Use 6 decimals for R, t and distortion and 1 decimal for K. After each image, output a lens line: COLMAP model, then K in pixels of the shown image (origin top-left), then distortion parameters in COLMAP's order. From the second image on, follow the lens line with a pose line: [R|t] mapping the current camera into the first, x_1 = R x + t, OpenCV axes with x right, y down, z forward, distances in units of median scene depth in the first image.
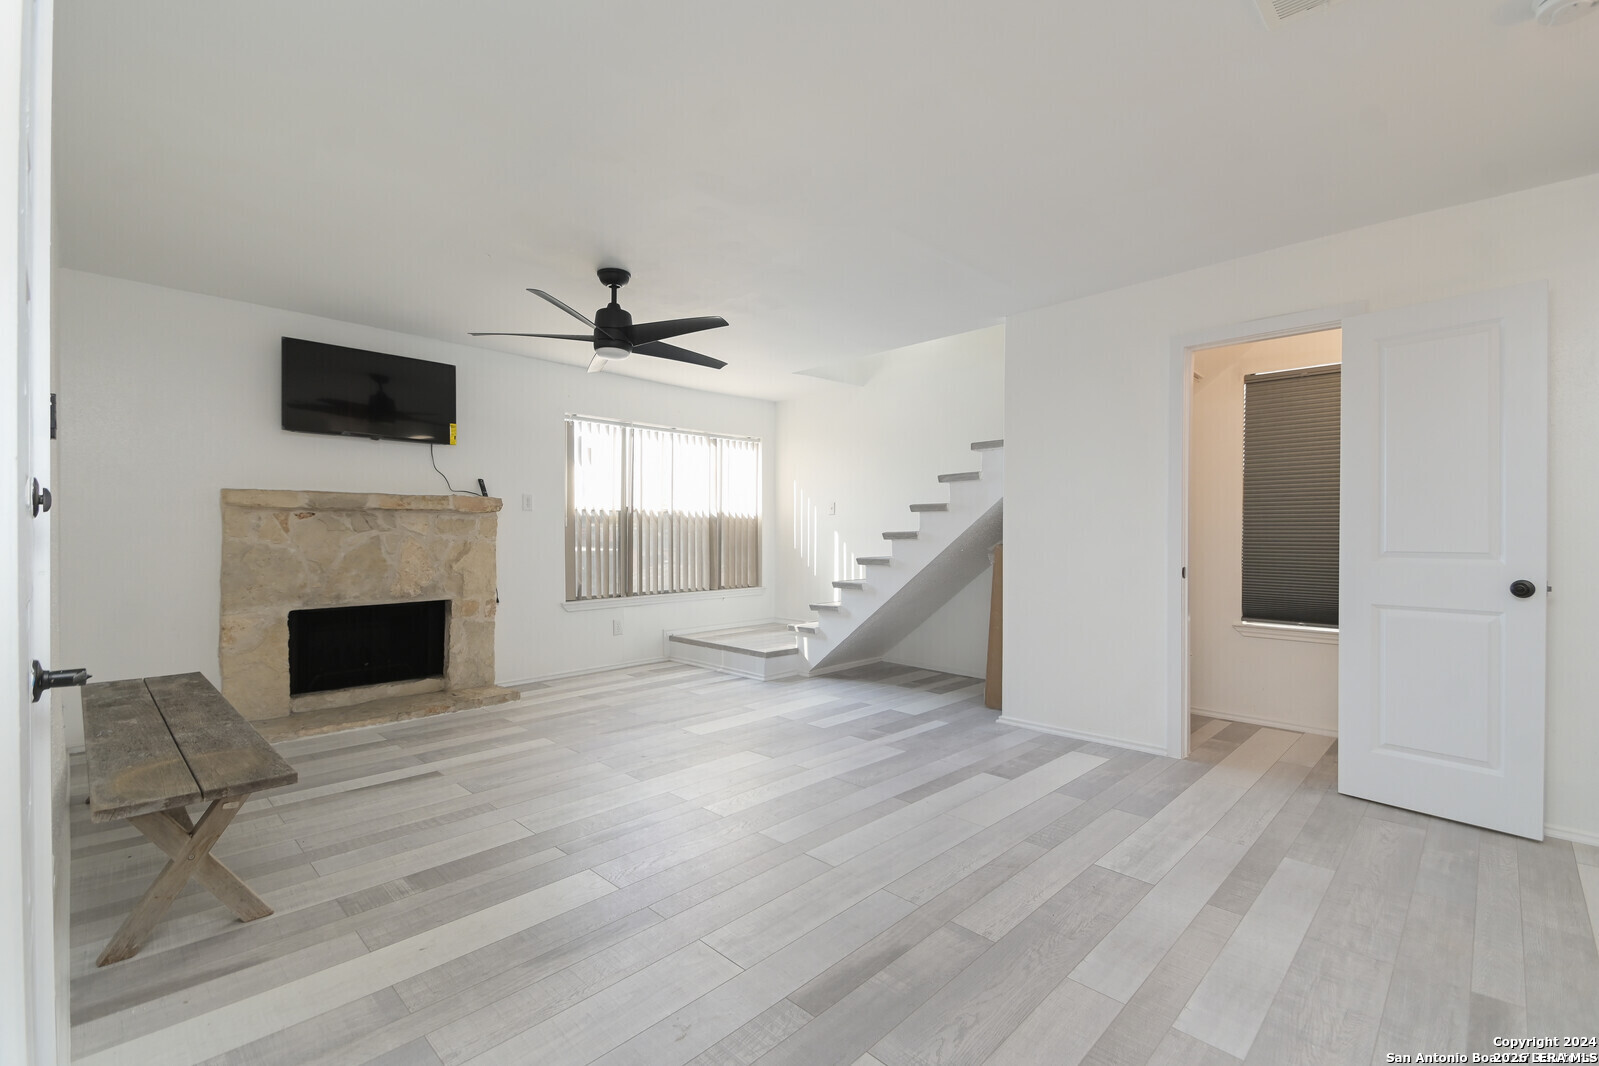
lens RADIAL K [[699.5, 0, 793.7], [0, 699.5, 538.3], [0, 0, 1]] dist [0.027205, -0.000292]
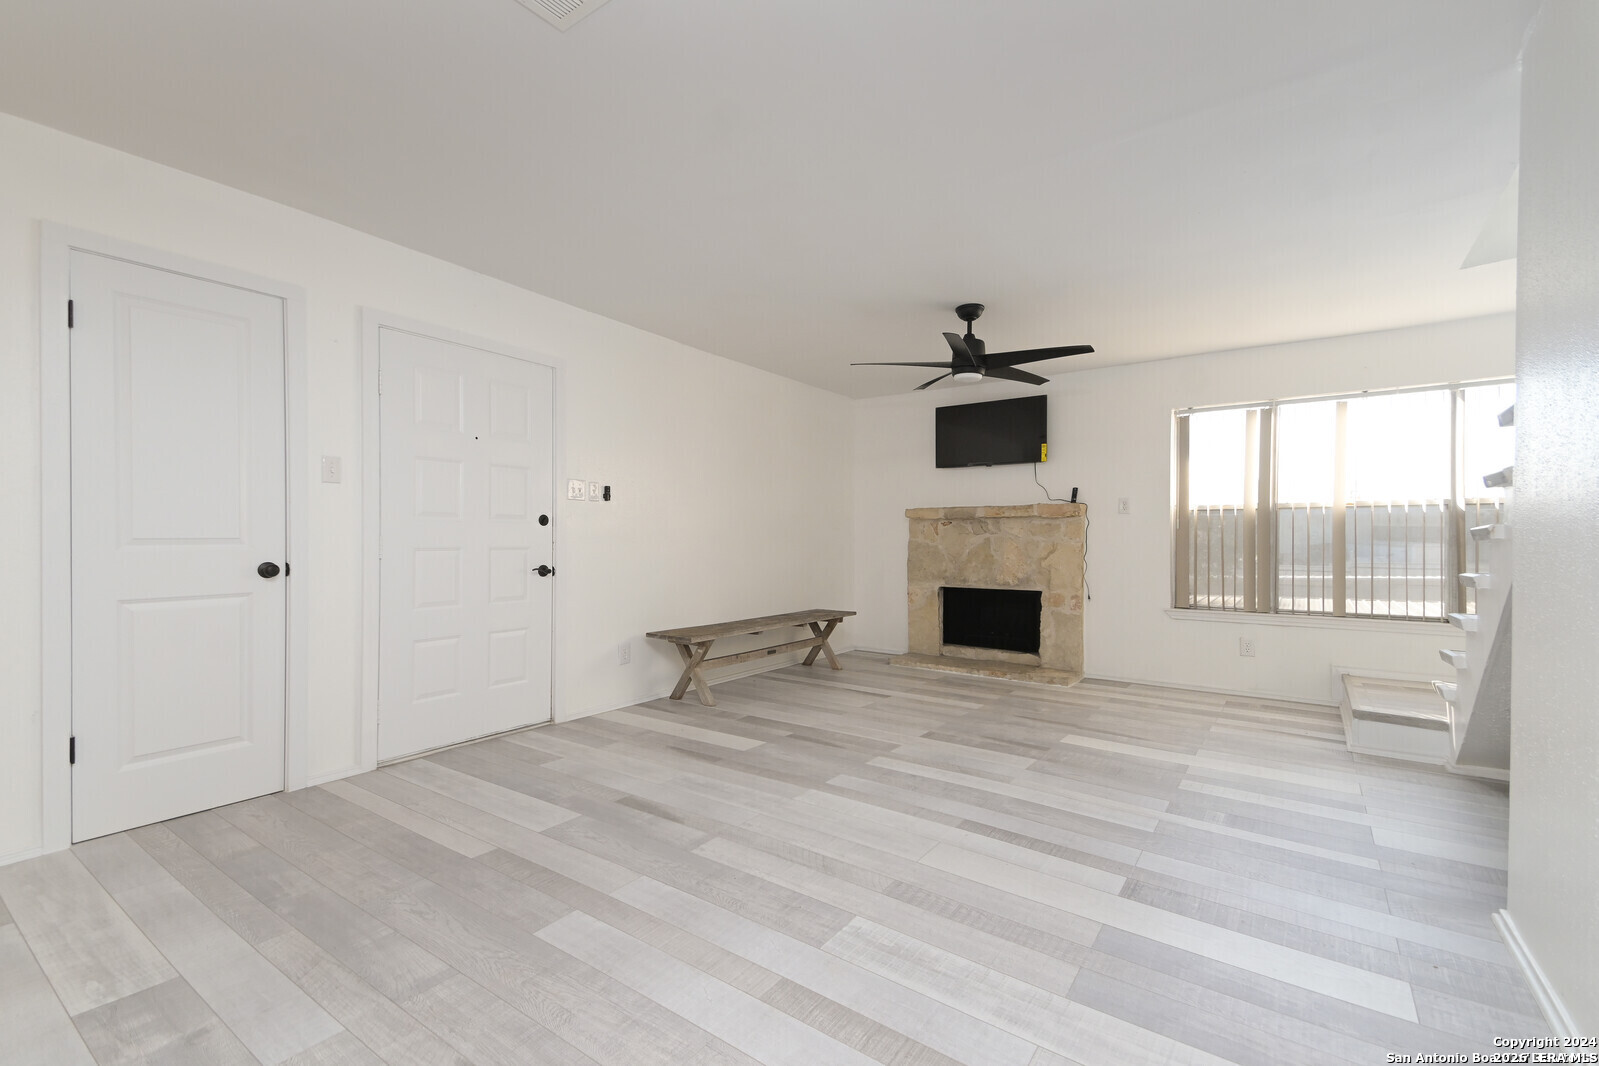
lens RADIAL K [[699.5, 0, 793.7], [0, 699.5, 538.3], [0, 0, 1]] dist [0.027205, -0.000292]
pose [[0.153455, -0.004760, -0.988144, 0.682609], [-0.013589, 0.999884, -0.006927, 0.012579], [0.988062, 0.014491, 0.153373, 0.437643]]
